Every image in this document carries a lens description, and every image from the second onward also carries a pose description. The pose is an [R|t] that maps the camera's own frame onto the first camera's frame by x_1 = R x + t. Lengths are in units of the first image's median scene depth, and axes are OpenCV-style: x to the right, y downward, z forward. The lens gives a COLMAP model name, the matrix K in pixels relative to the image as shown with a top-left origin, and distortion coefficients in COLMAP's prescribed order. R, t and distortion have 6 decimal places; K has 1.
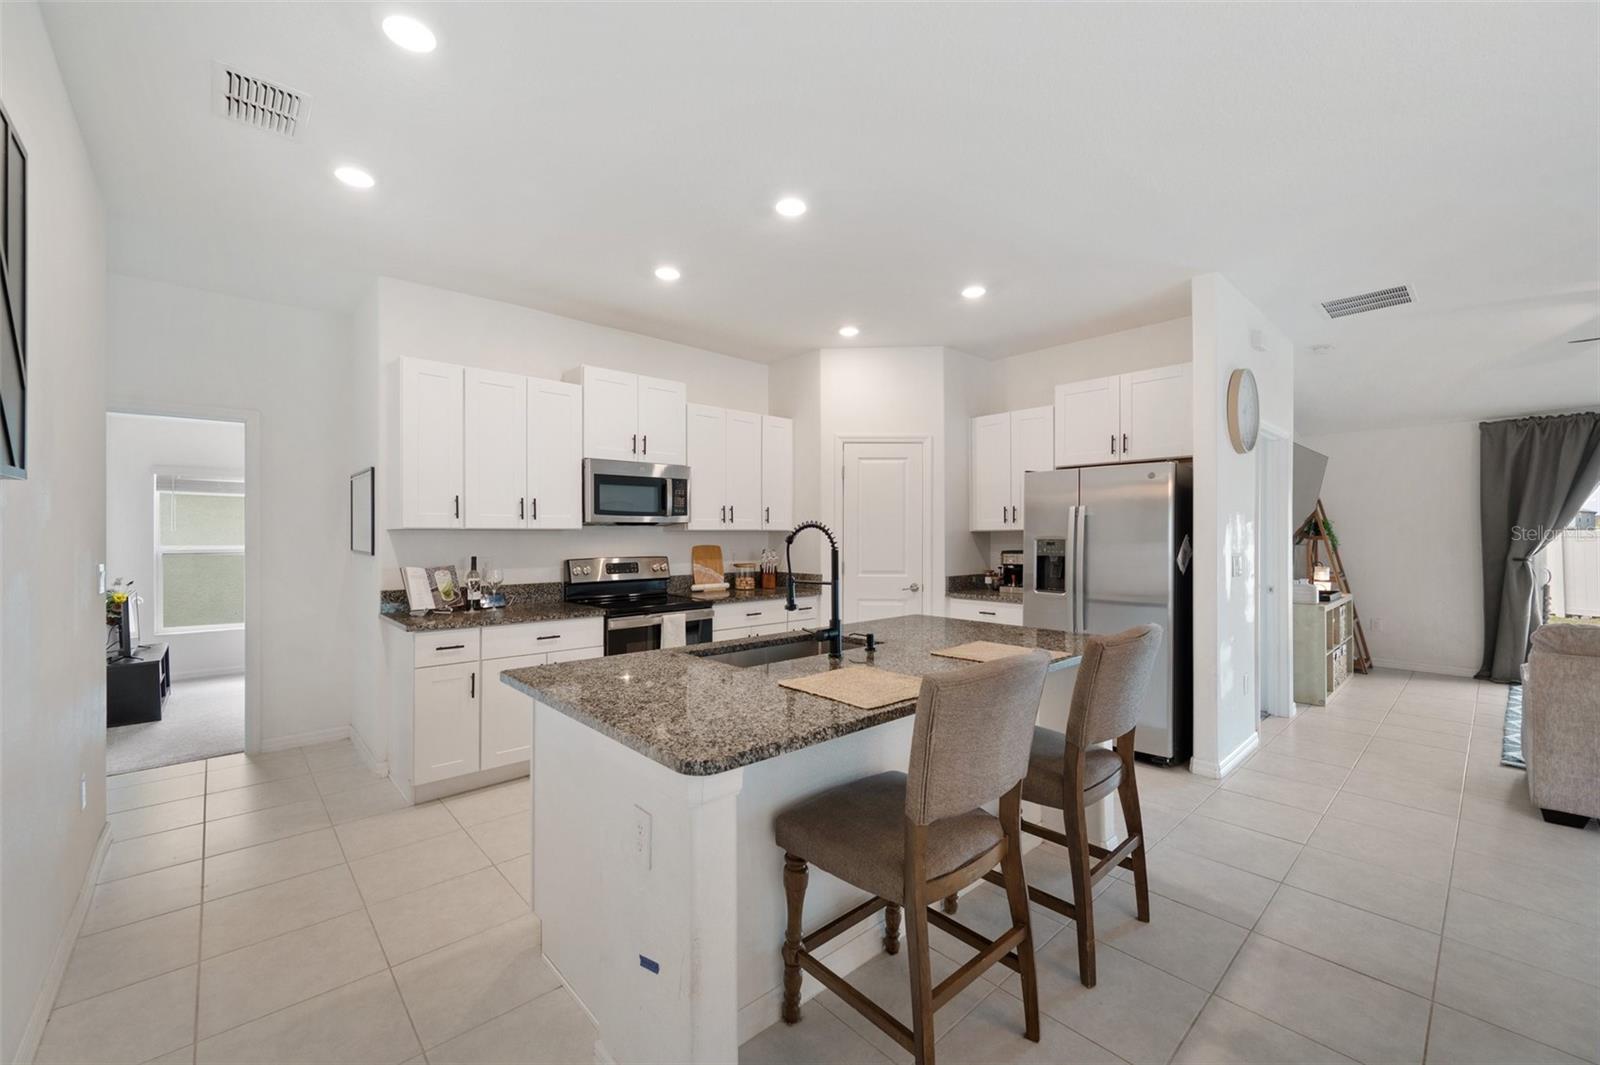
lens RADIAL K [[638.4, 0, 796.8], [0, 638.4, 534.3], [0, 0, 1]] dist [-0.000975, 0.000022]
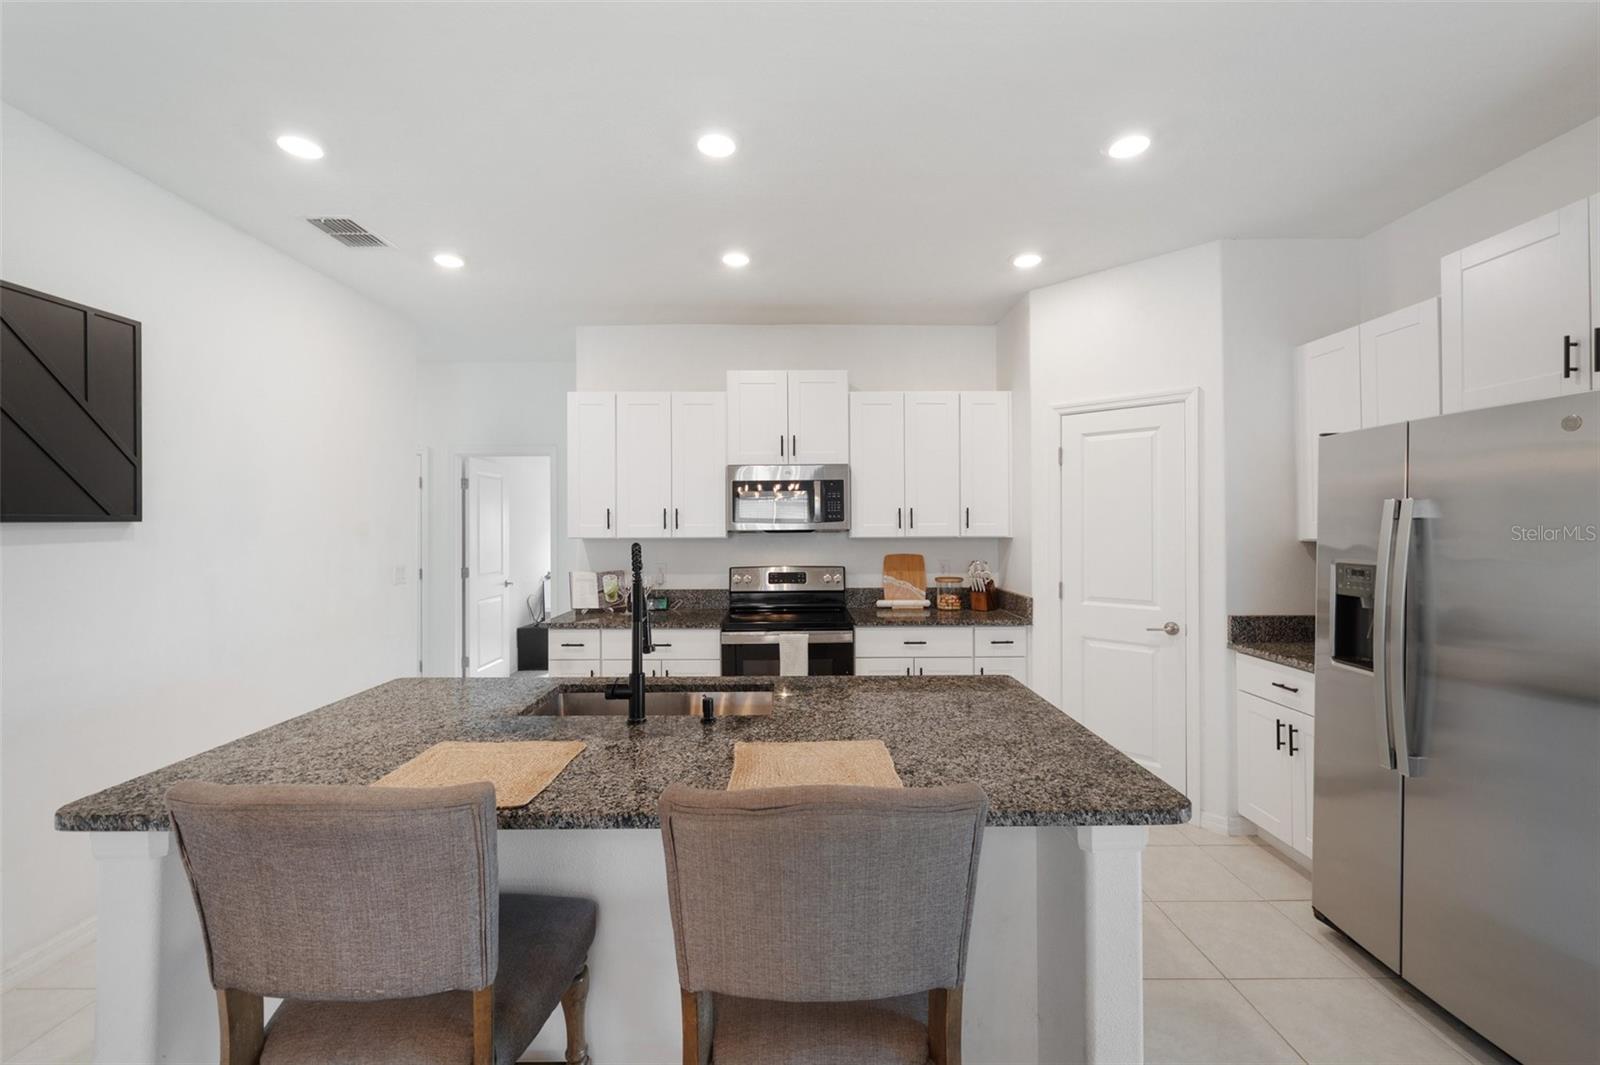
lens RADIAL K [[660.9, 0, 799.6], [0, 660.9, 520.7], [0, 0, 1]] dist [-0.000648, 0.000023]
pose [[0.746615, -0.009292, -0.665191, 0.410886], [0.002624, 0.999936, -0.011023, -0.021672], [0.665251, 0.006484, 0.746592, 0.303106]]
